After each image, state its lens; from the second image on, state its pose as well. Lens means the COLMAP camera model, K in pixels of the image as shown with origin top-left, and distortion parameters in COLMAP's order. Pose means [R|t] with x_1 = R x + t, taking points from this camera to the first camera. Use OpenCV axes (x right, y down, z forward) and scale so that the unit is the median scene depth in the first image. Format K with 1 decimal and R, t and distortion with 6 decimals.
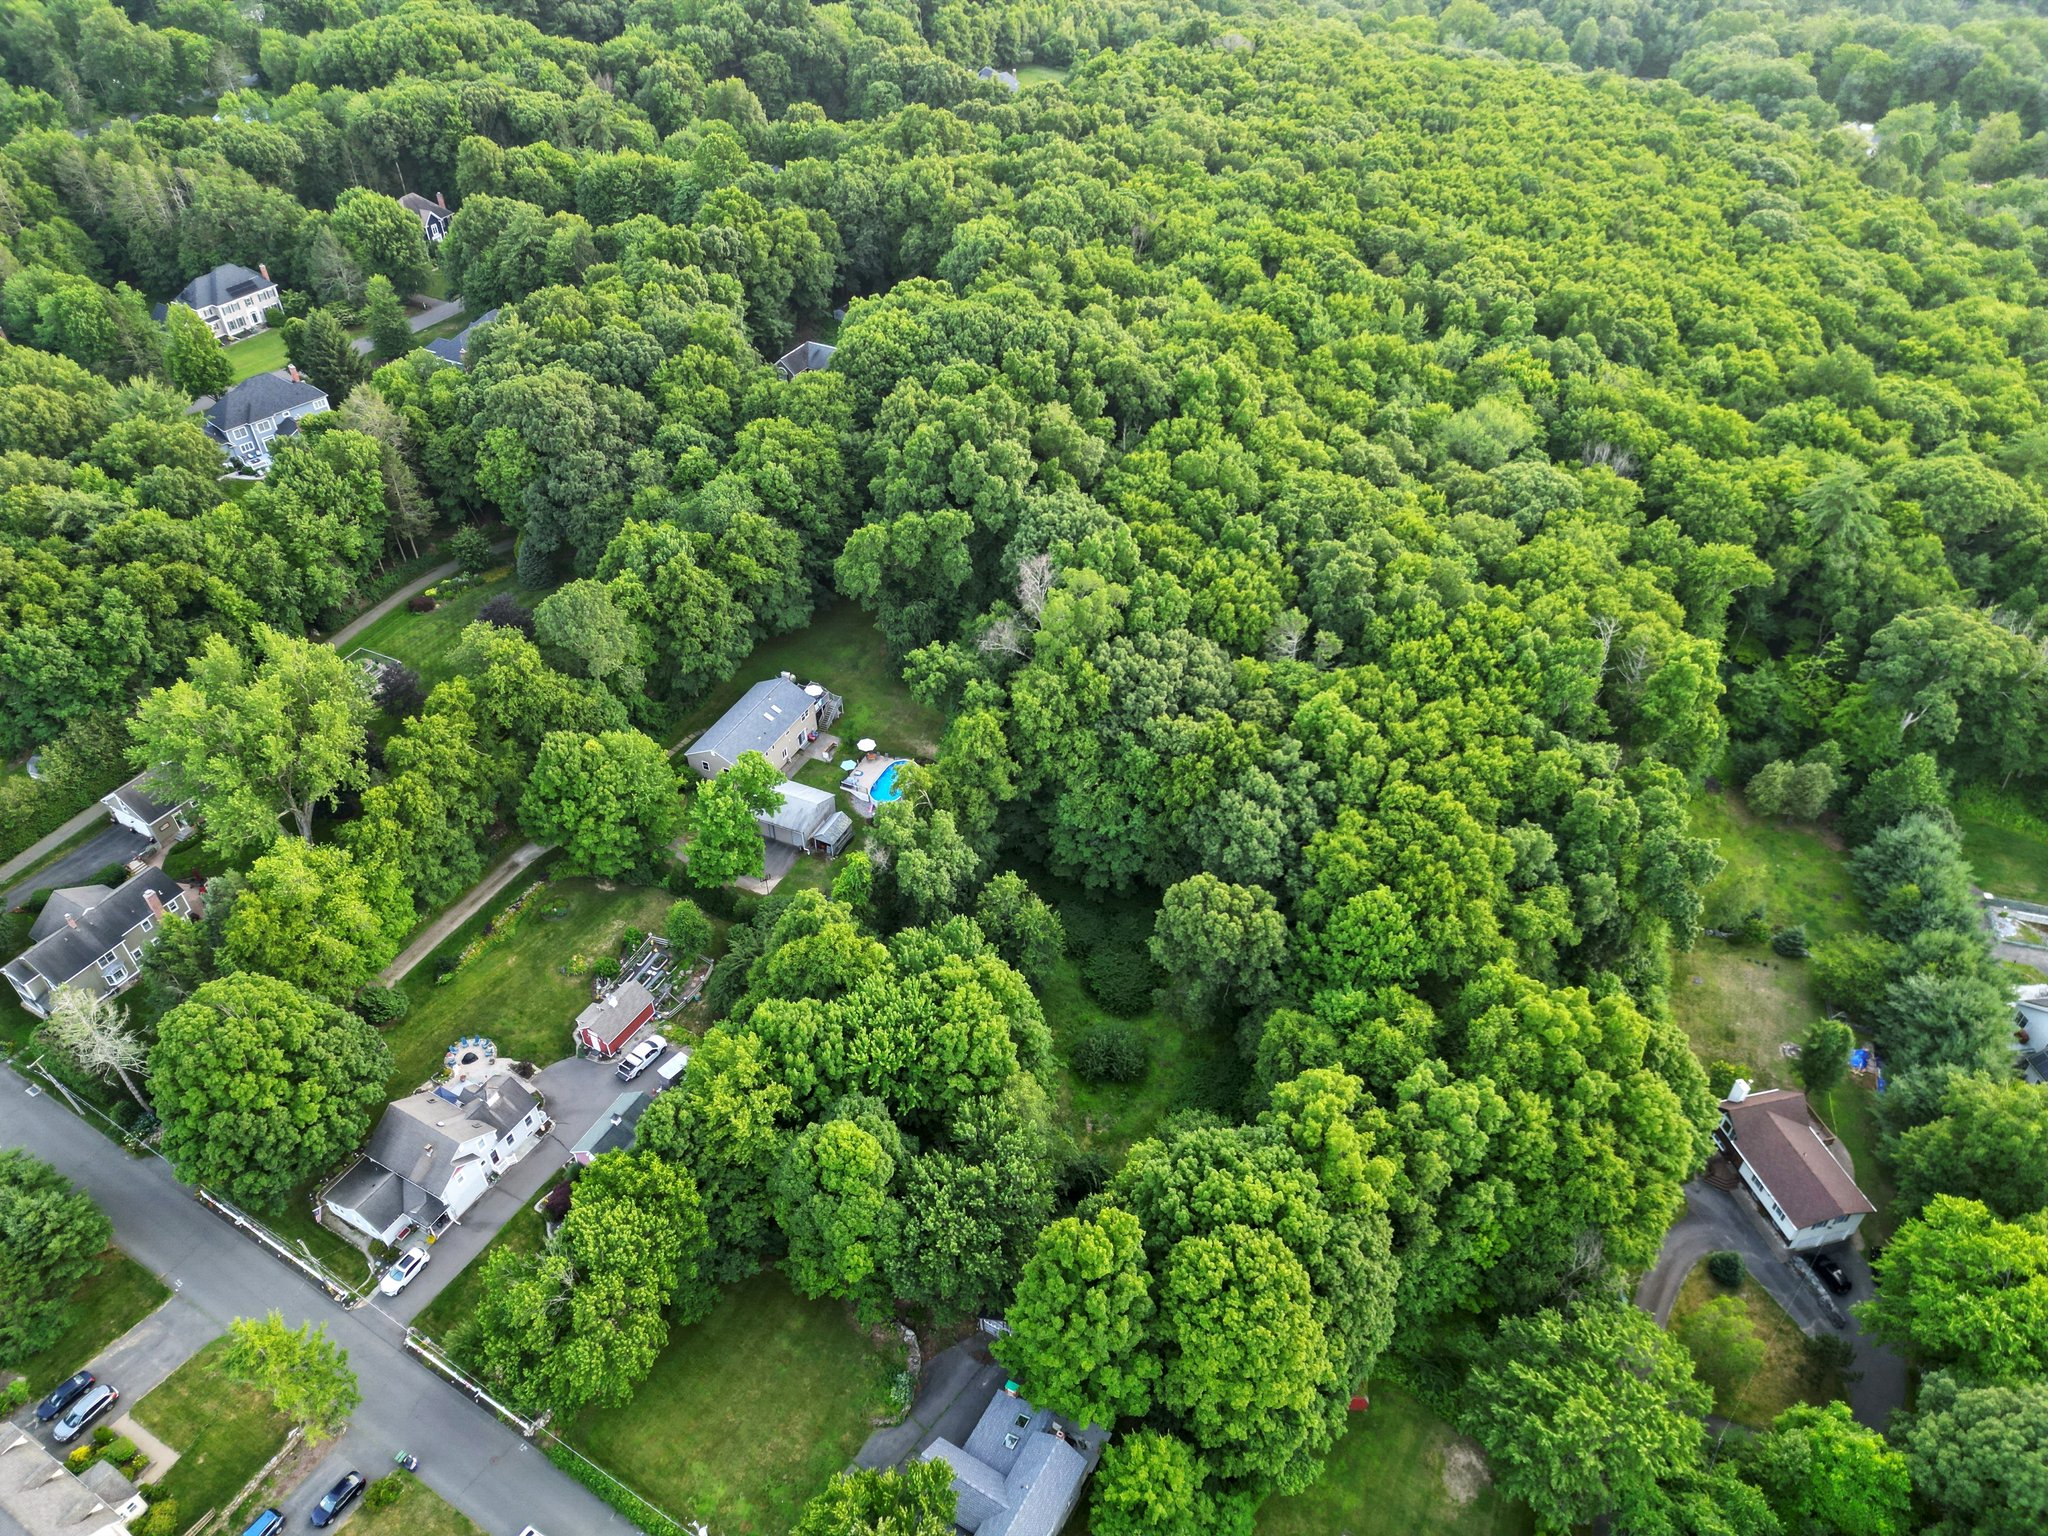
lens RADIAL K [[1433.1, 0, 1021.8], [0, 1433.1, 762.3], [0, 0, 1]] dist [0.008046, 0.002780]
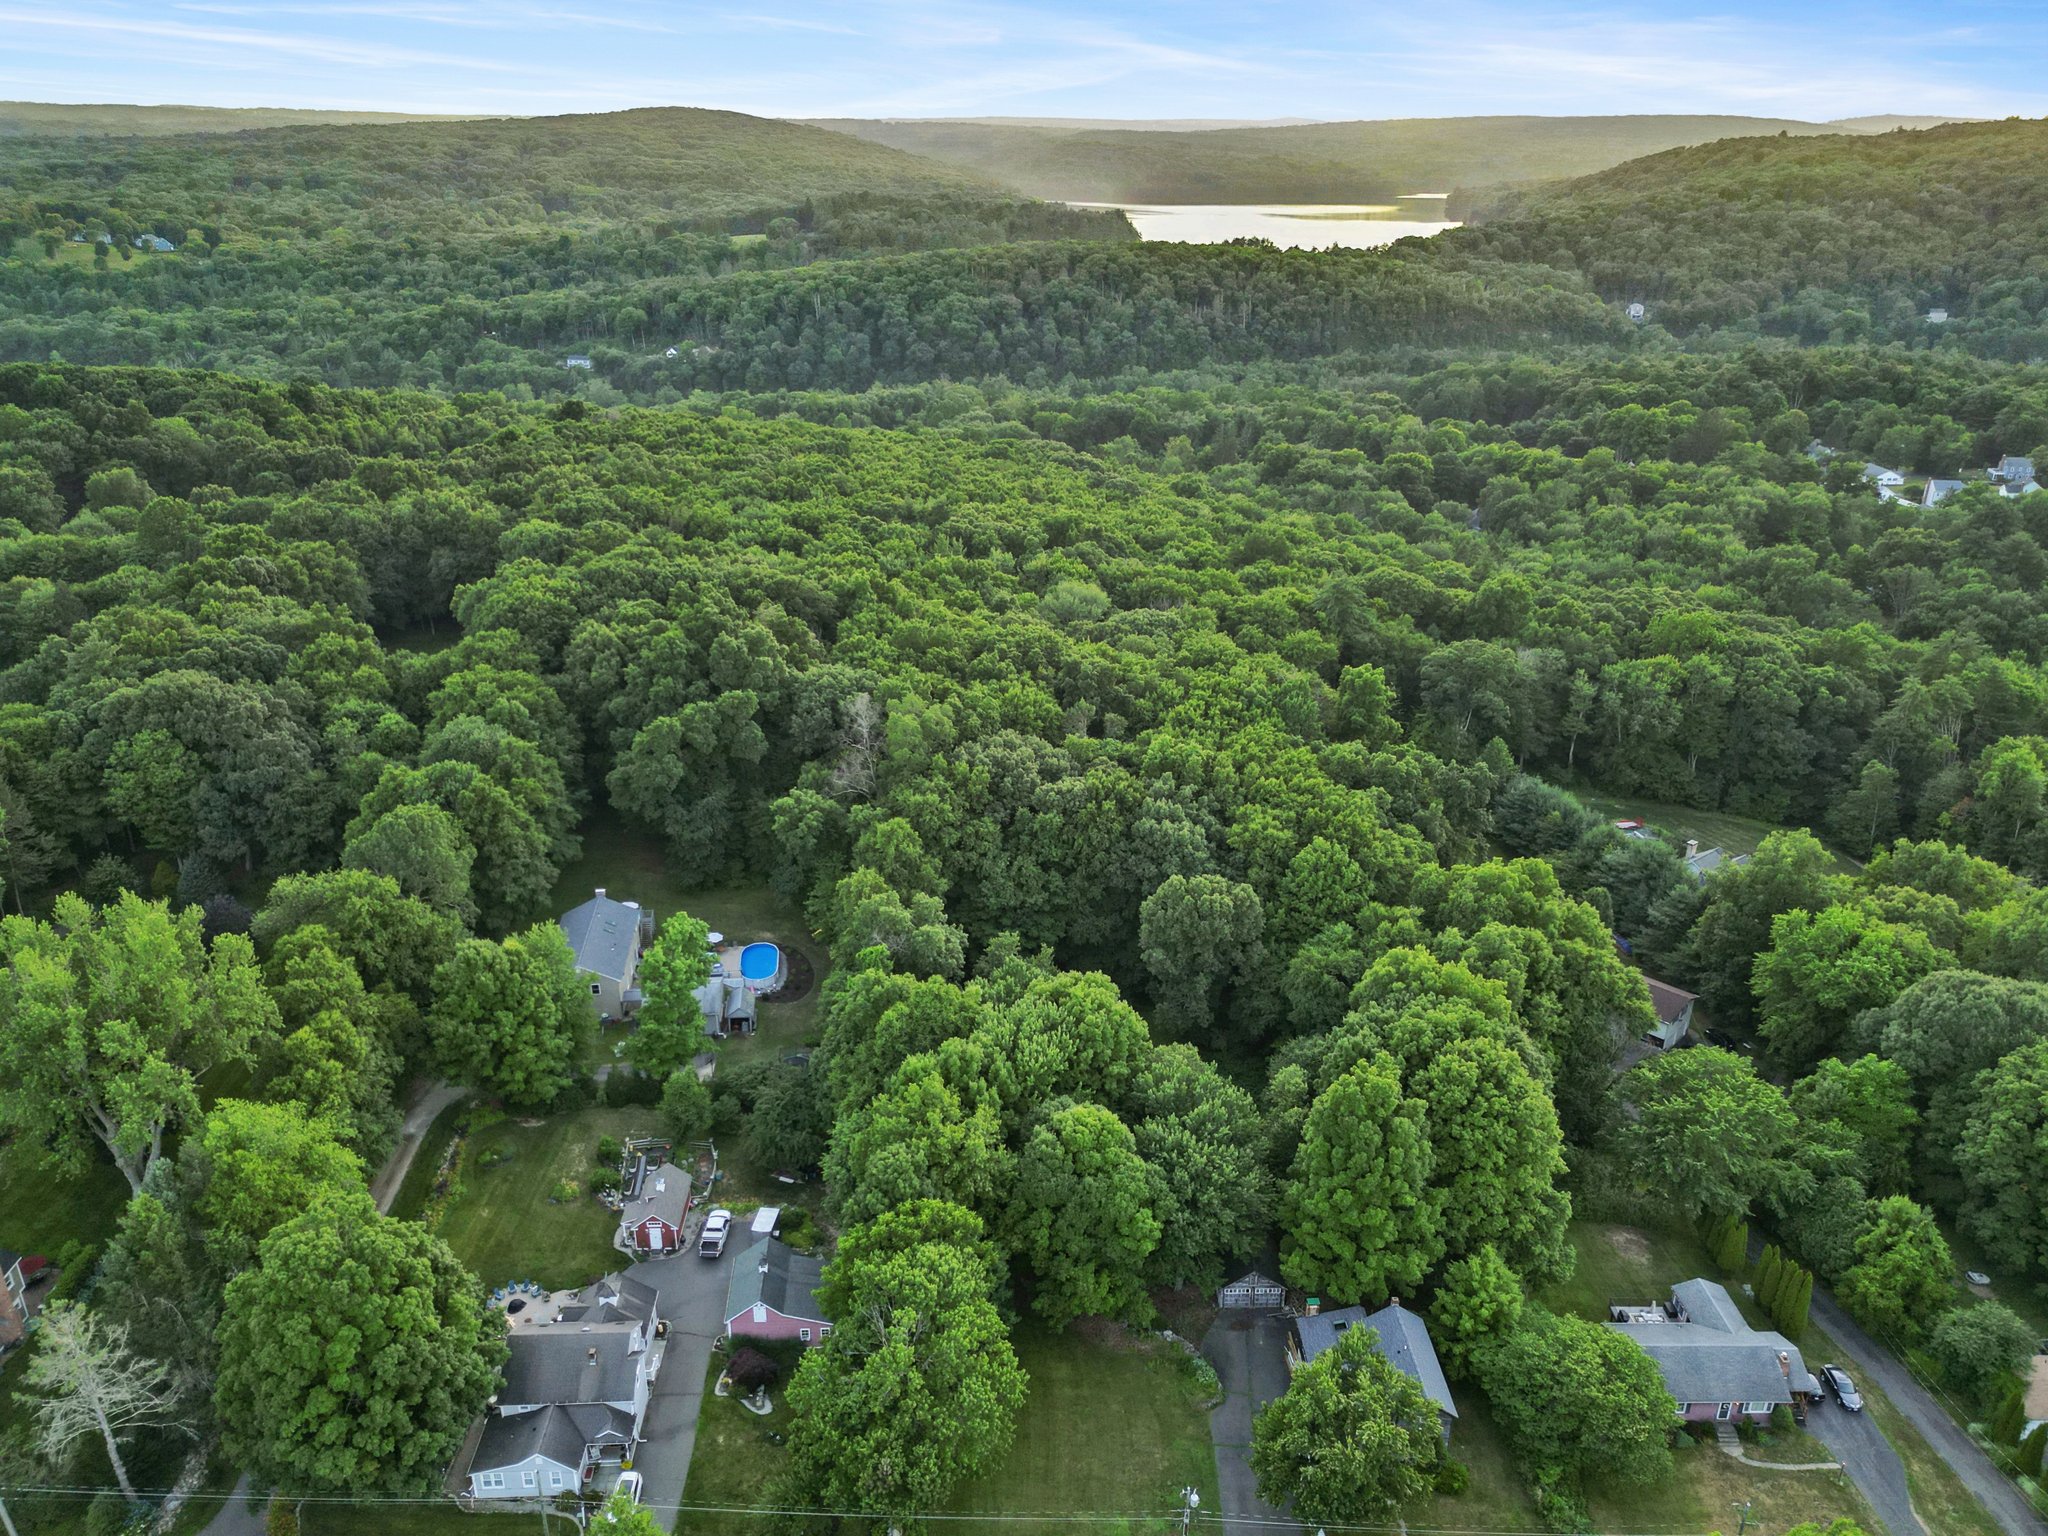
lens RADIAL K [[1433.1, 0, 1027.7], [0, 1433.1, 772.4], [0, 0, 1]] dist [0.008046, 0.002780]
pose [[0.855996, -0.200992, 0.476312, -0.428372], [0.327736, 0.923512, -0.199286, 0.170374], [-0.399825, 0.326693, 0.856395, 0.083603]]
